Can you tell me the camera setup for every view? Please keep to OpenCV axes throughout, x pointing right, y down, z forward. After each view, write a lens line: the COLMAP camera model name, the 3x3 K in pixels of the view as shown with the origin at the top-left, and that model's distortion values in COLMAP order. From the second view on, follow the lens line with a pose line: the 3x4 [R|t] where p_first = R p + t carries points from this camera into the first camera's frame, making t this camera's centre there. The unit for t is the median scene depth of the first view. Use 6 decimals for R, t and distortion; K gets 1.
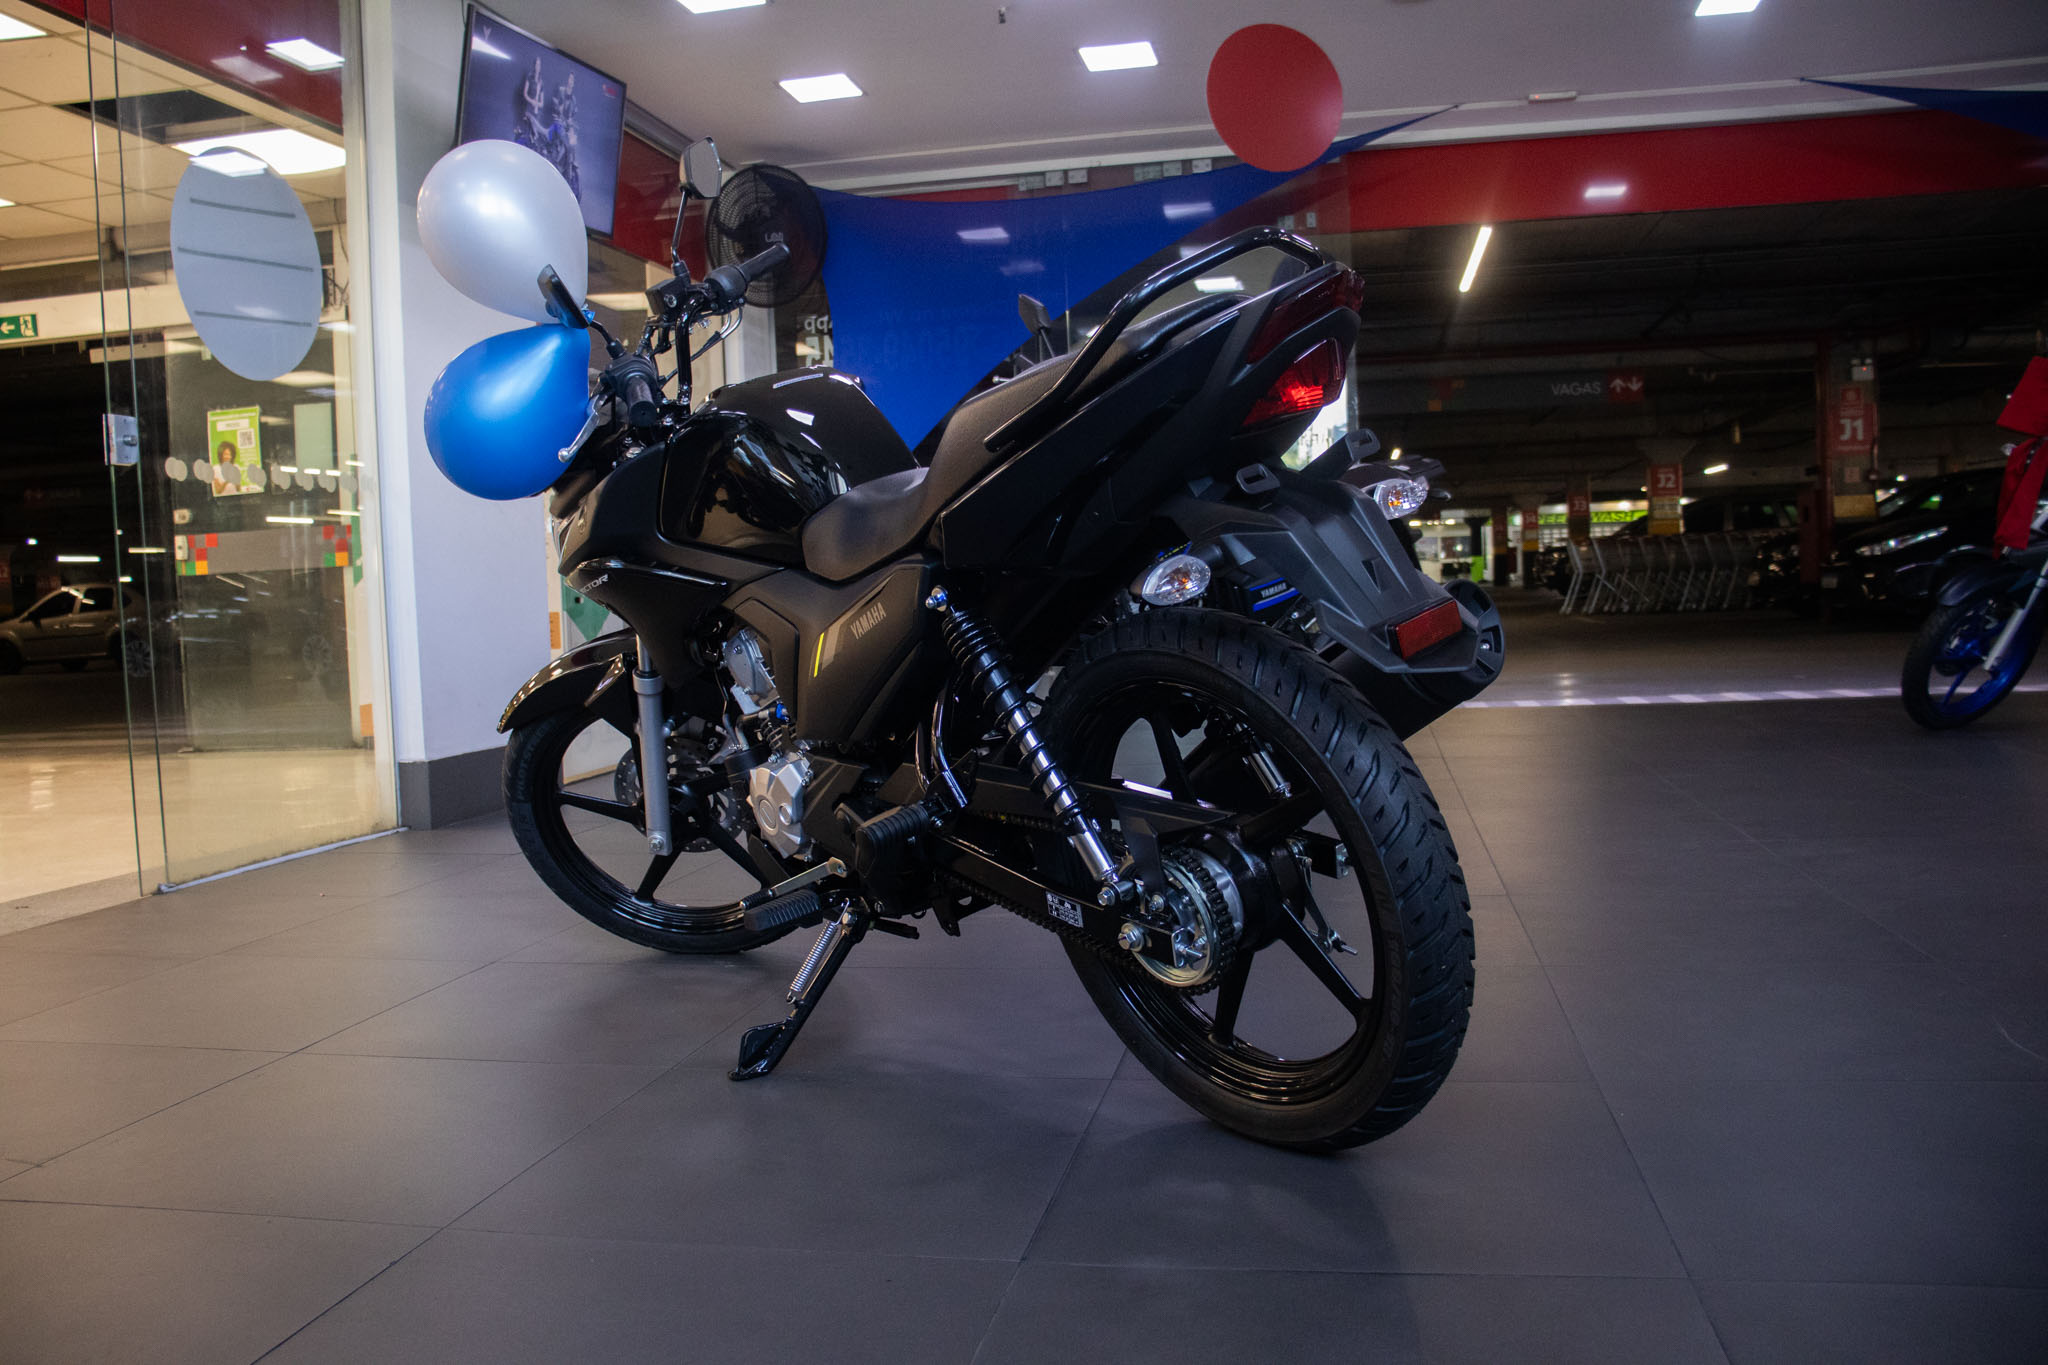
lens RADIAL K [[1669.1, 0, 995.3], [0, 1669.1, 680.4], [0, 0, 1]] dist [-0.181119, 0.148375]
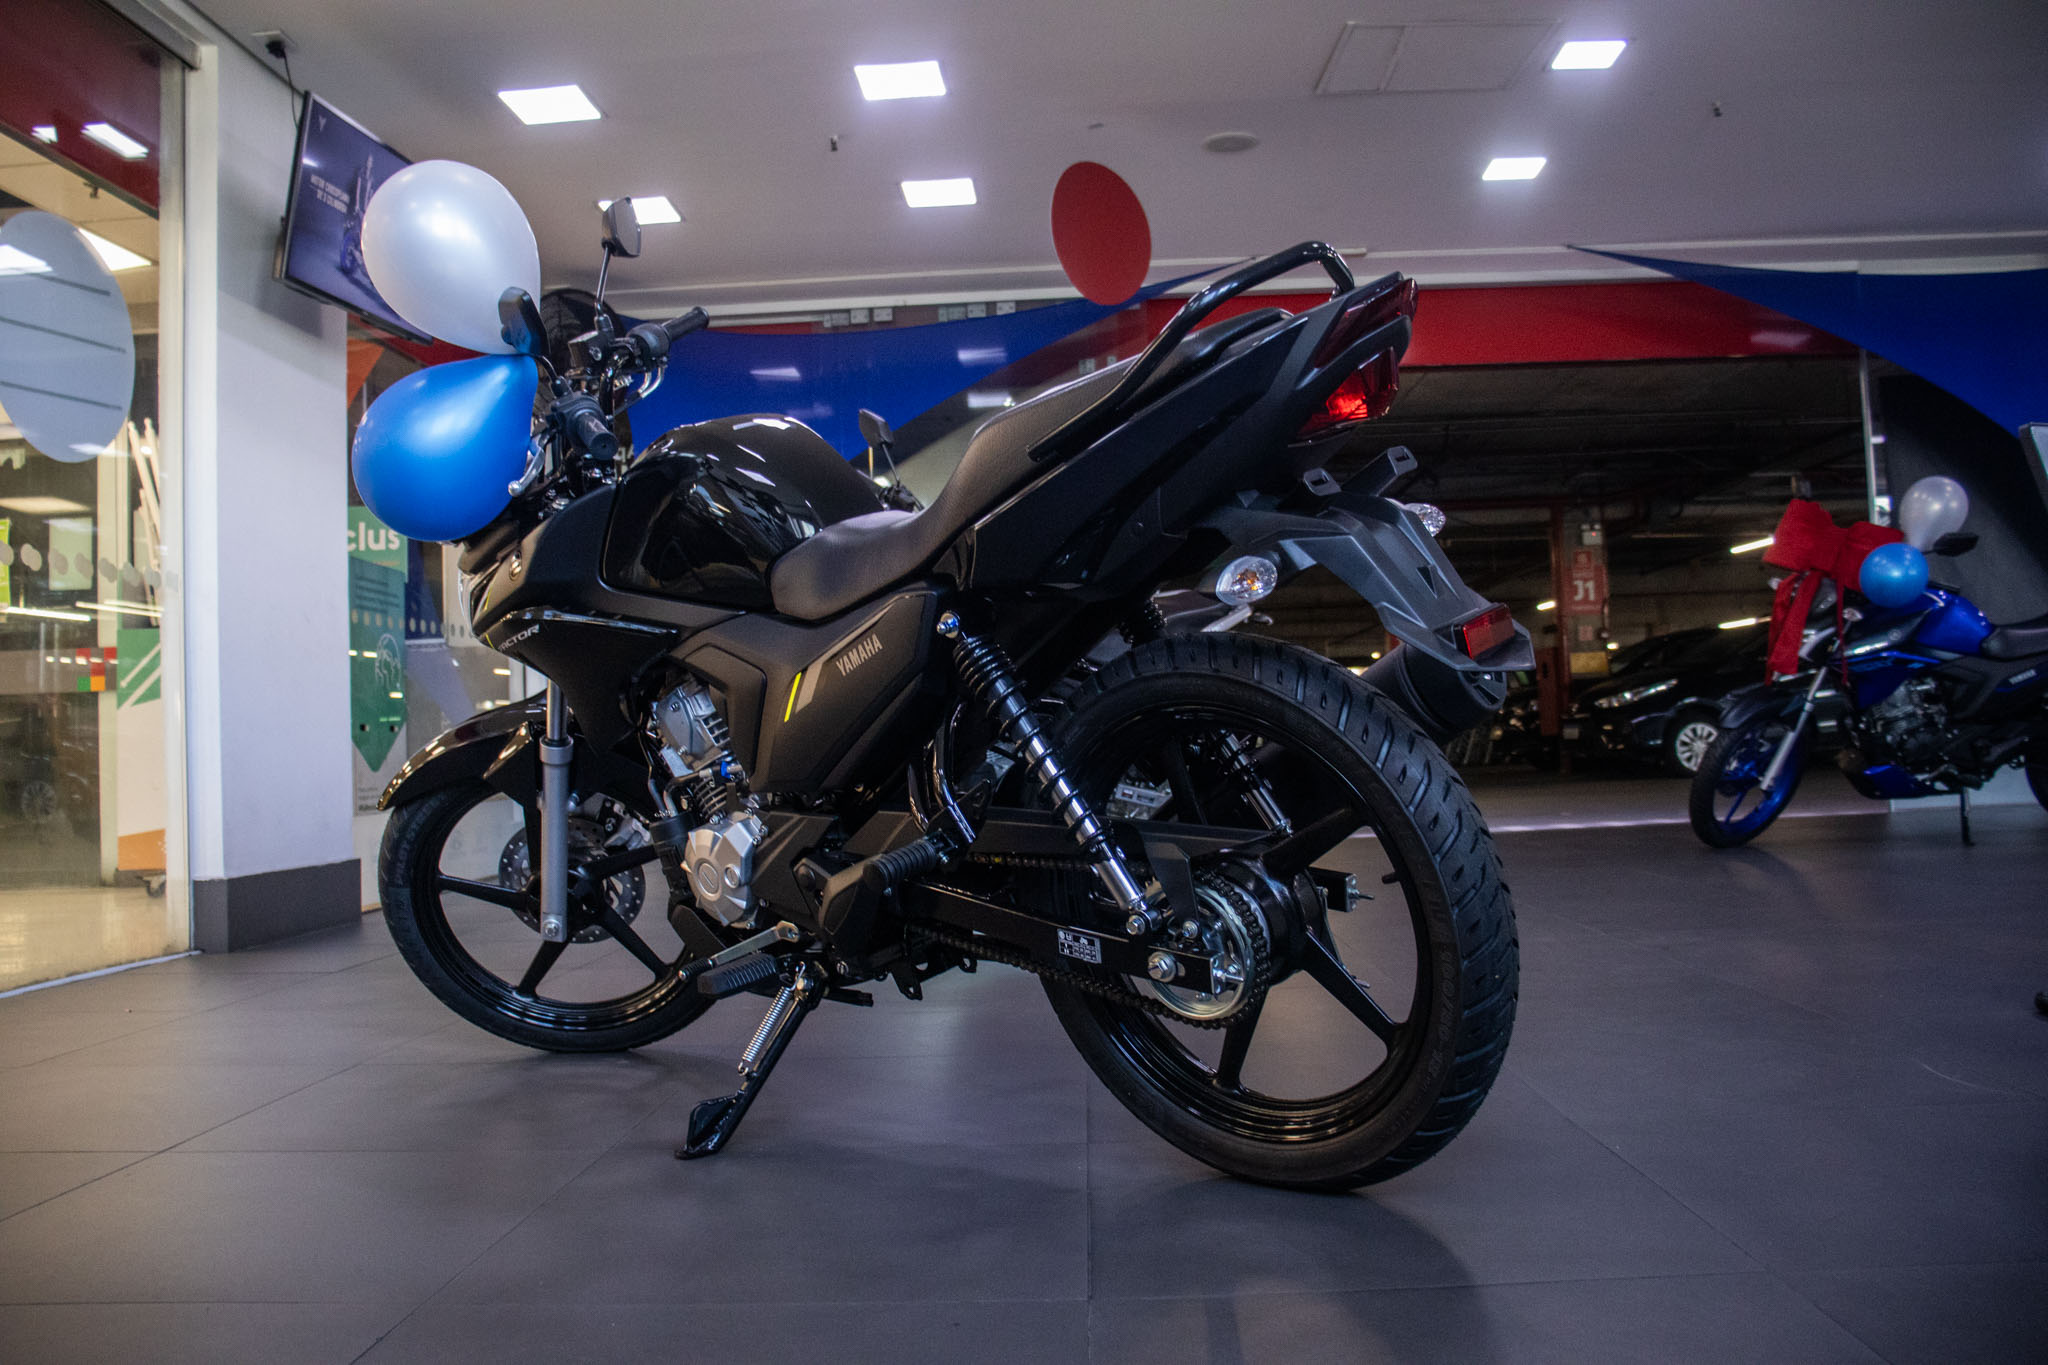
lens RADIAL K [[1669.1, 0, 995.3], [0, 1669.1, 680.4], [0, 0, 1]] dist [-0.181119, 0.148375]
pose [[0.987357, 0.012542, 0.158014, -0.125807], [0.003469, 0.994916, -0.100645, 0.063502], [-0.158473, 0.099921, 0.982294, 0.035617]]
